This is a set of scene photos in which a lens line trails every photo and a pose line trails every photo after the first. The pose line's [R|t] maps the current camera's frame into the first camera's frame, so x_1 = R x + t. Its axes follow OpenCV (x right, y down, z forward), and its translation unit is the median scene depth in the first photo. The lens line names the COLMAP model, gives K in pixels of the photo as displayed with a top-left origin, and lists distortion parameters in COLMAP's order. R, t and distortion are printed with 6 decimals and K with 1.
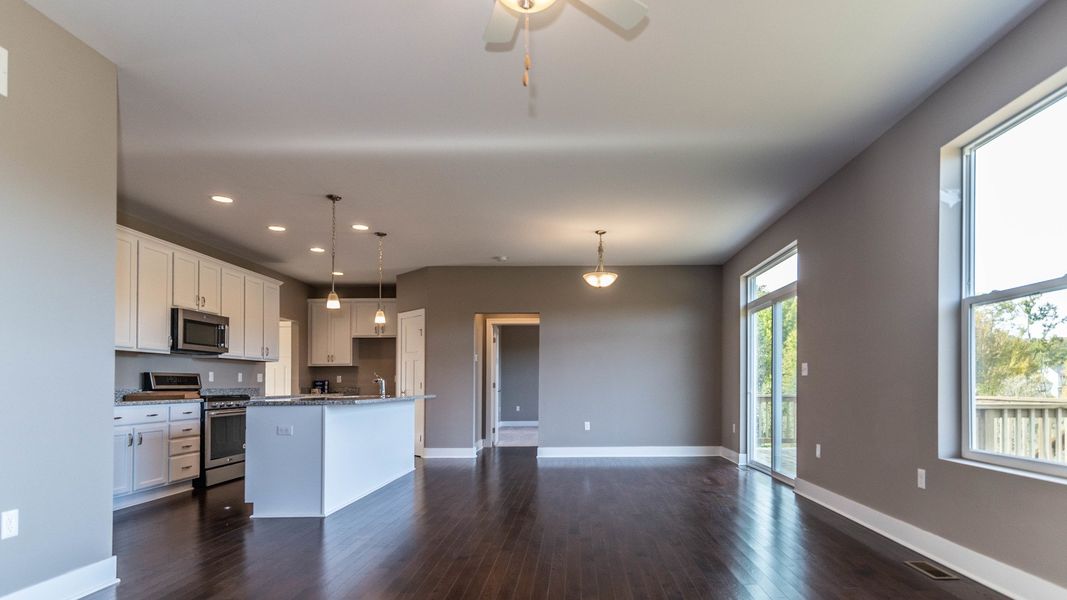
lens RADIAL K [[560.6, 0, 592.7], [0, 560.6, 375.9], [0, 0, 1]] dist [-0.000176, -0.000226]
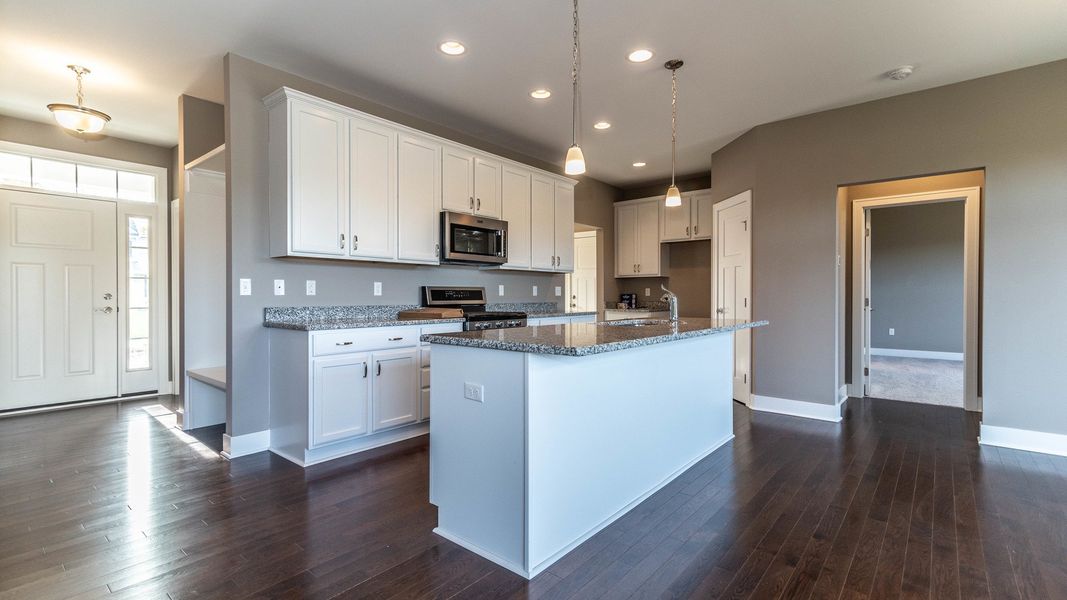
lens RADIAL K [[478.0, 0, 521.9], [0, 478.0, 288.0], [0, 0, 1]] dist [0.000772, 0.000094]
pose [[0.734202, -0.003448, -0.678922, -0.119143], [0.005237, 0.999986, 0.000585, -0.002530], [0.678911, -0.003985, 0.734210, 0.415764]]
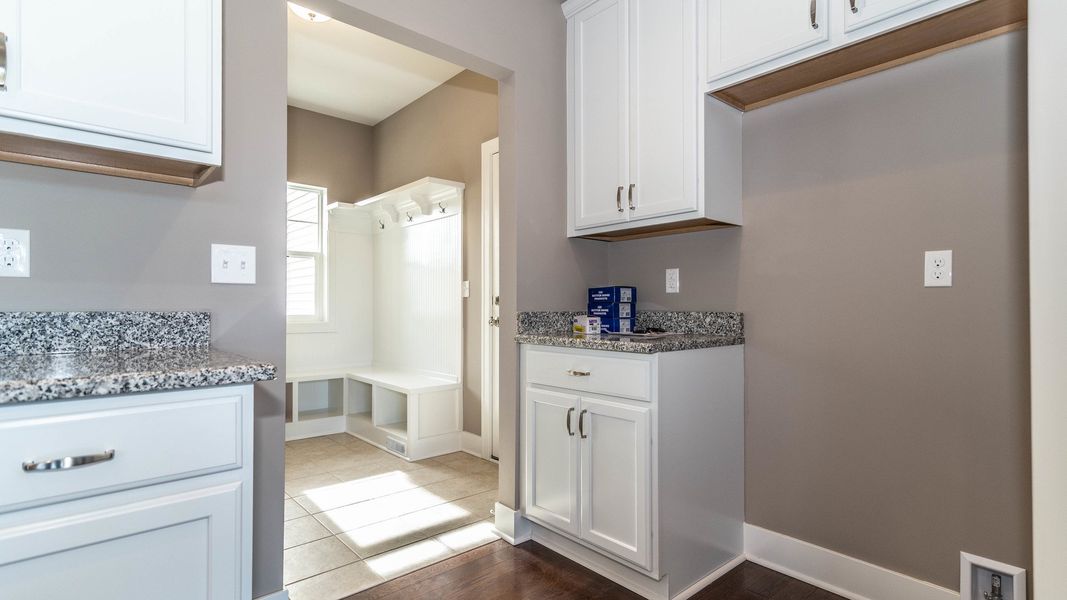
lens RADIAL K [[523.2, 0, 553.4], [0, 523.2, 305.5], [0, 0, 1]] dist [0.001217, 0.000112]
pose [[0.655475, -0.000371, -0.755217, -0.386184], [0.007932, 0.999948, 0.006393, 0.020007], [0.755175, -0.010180, 0.655444, 1.017622]]
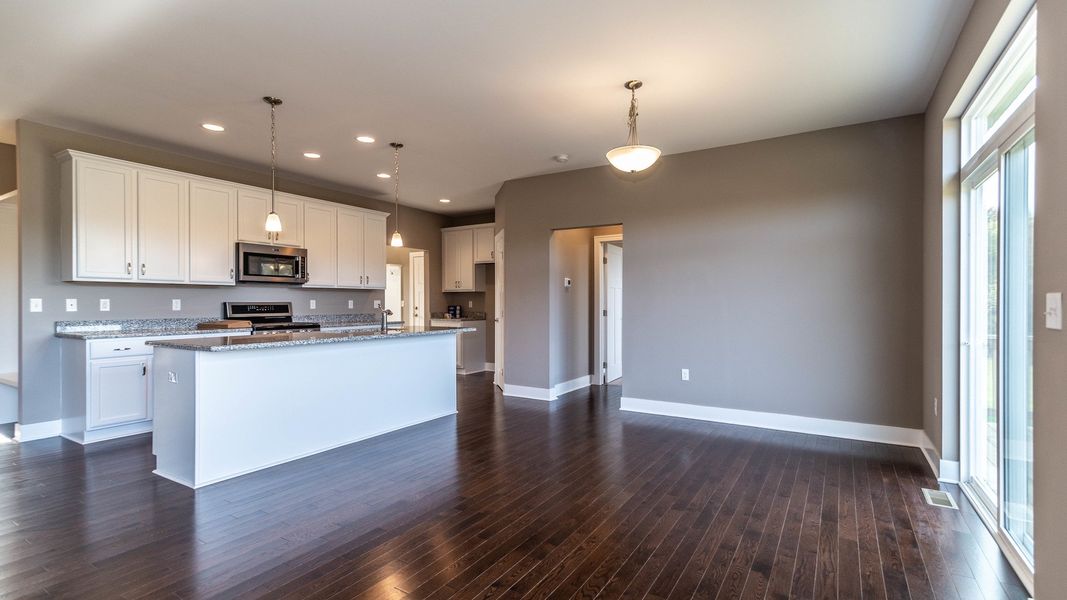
lens RADIAL K [[485.9, 0, 547.5], [0, 485.9, 294.8], [0, 0, 1]] dist [0.001892, 0.000062]
pose [[0.839105, -0.001741, -0.543967, 0.199384], [0.002962, 0.999995, 0.001368, -0.015900], [0.543961, -0.002759, 0.839106, 0.416548]]
